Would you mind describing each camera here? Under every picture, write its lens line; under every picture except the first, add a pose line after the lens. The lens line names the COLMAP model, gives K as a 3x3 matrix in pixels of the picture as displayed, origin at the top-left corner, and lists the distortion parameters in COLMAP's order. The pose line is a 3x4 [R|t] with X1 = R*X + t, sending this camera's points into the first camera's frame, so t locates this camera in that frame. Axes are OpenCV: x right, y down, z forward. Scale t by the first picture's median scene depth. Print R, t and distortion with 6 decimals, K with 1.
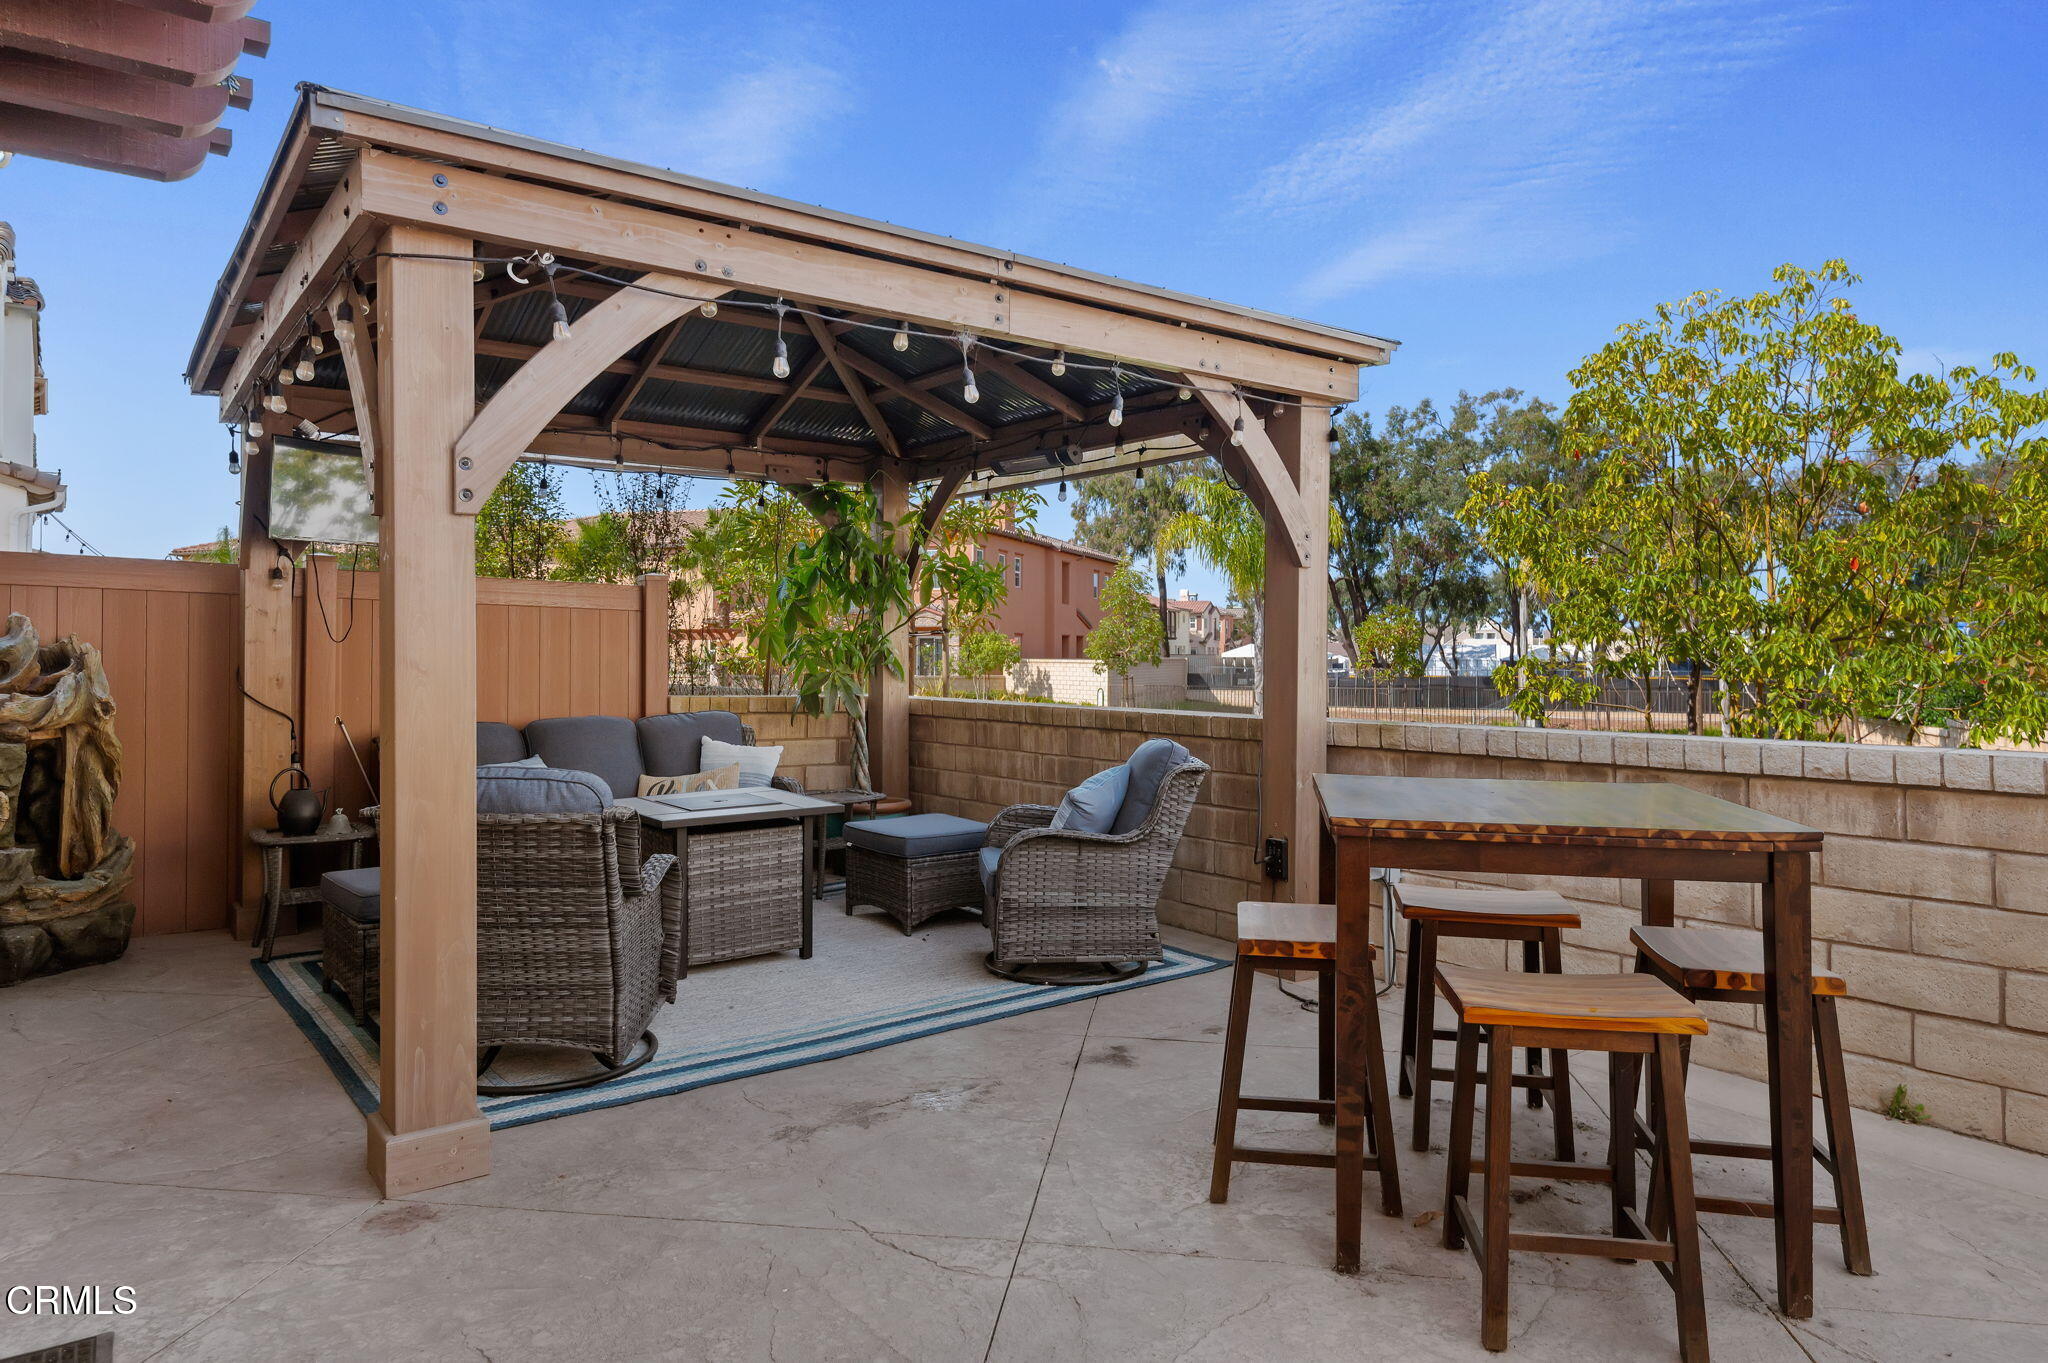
lens RADIAL K [[1239.4, 0, 1026.1], [0, 1239.4, 658.2], [0, 0, 1]] dist [0.006112, 0.001718]
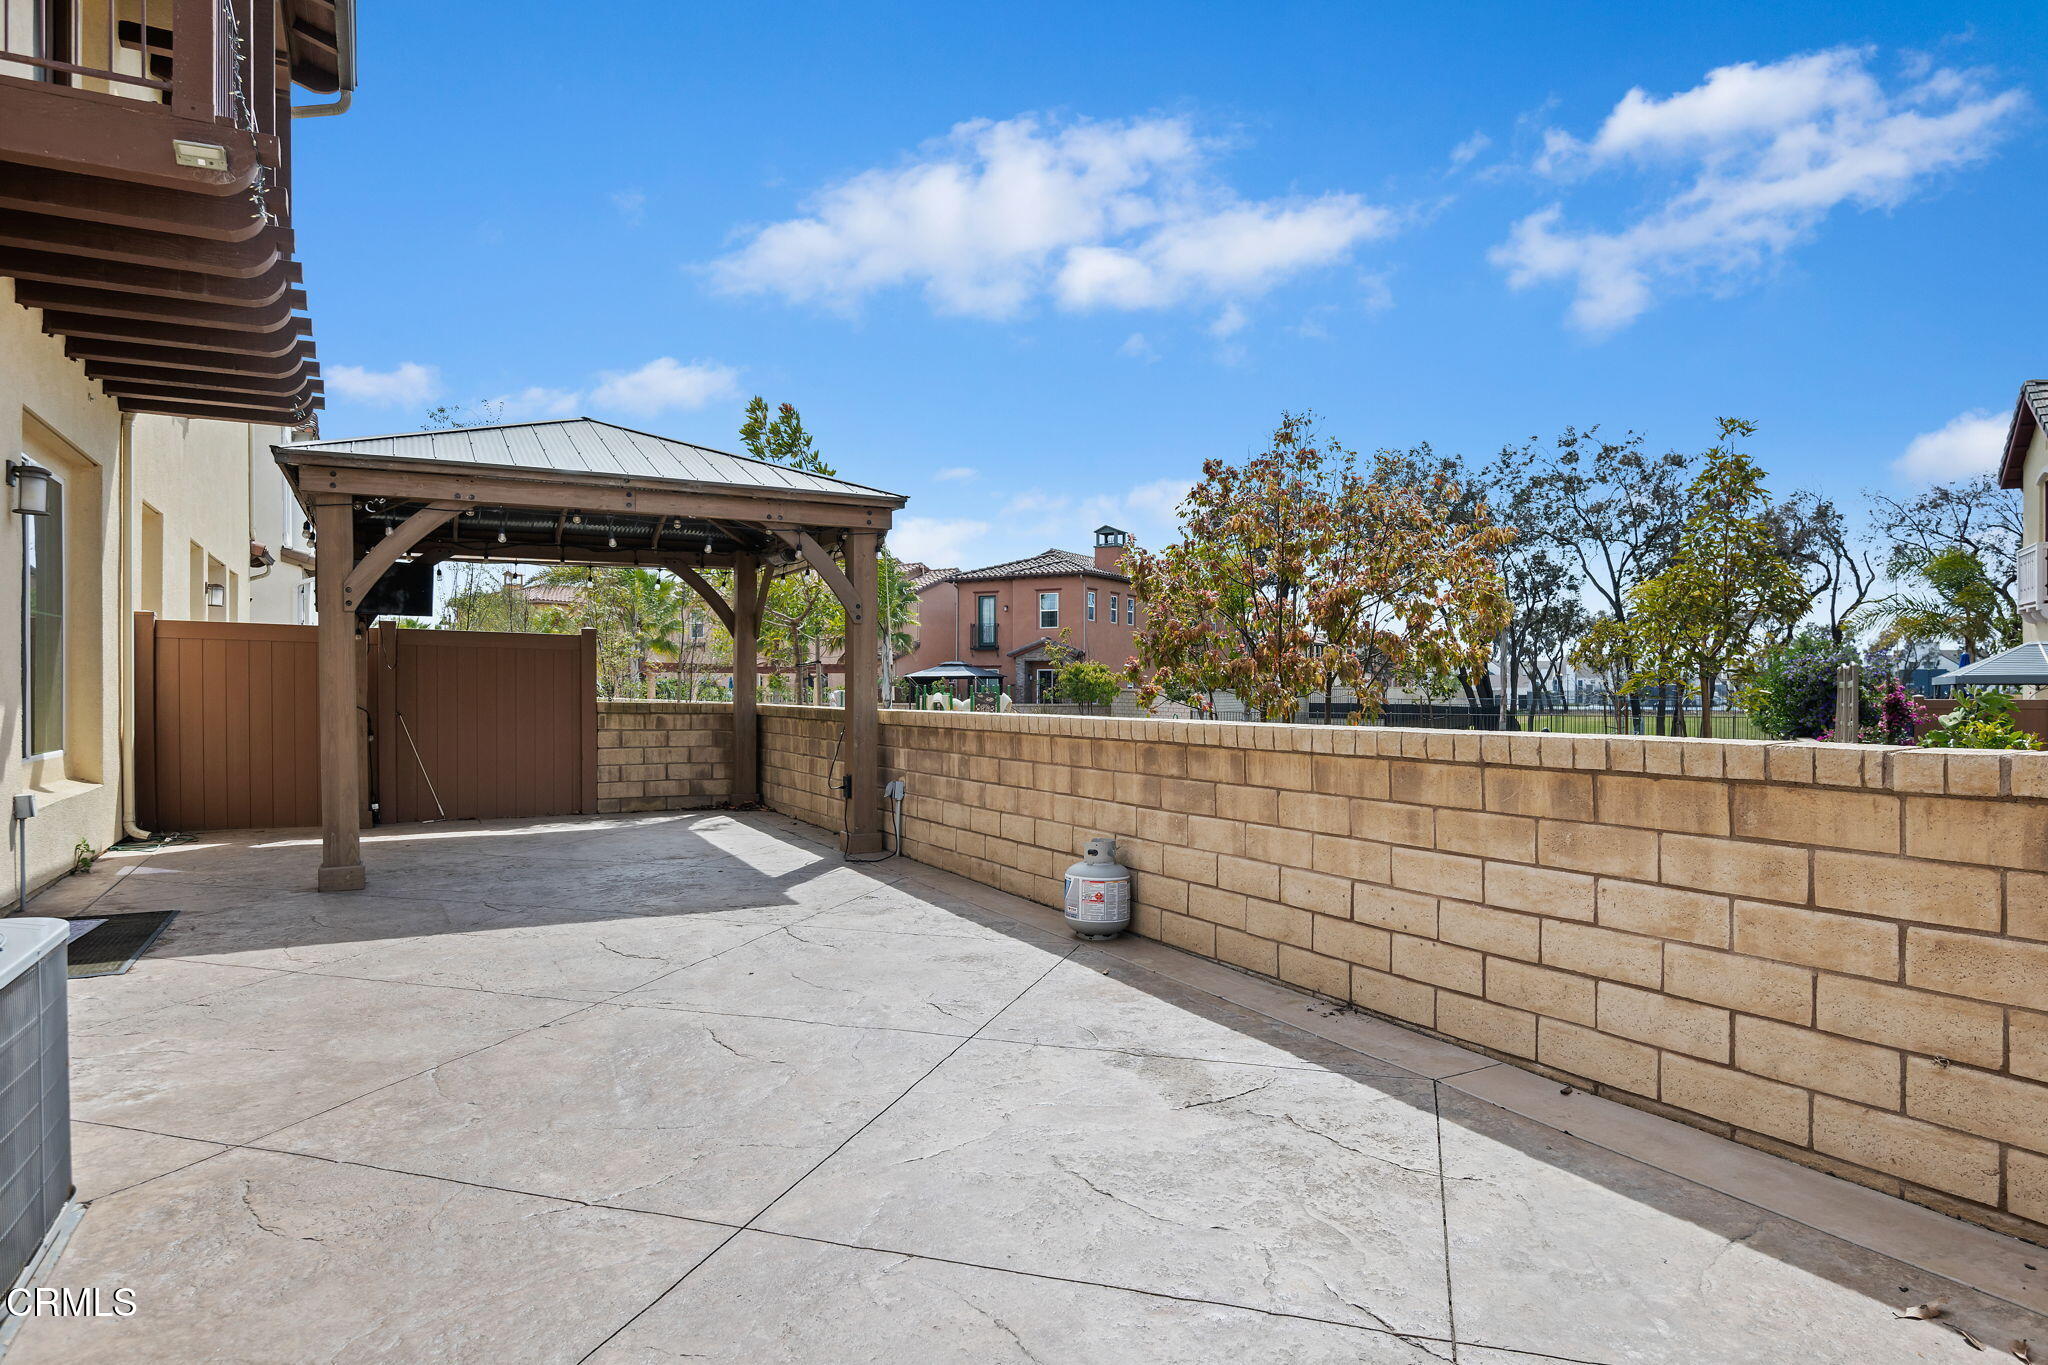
lens RADIAL K [[1143.0, 0, 1025.8], [0, 1143.0, 713.0], [0, 0, 1]] dist [-0.003959, -0.003260]
pose [[0.989882, -0.001307, -0.141884, 0.677635], [0.004408, 0.999758, 0.021538, 0.022072], [0.141821, -0.021946, 0.989649, -0.583937]]
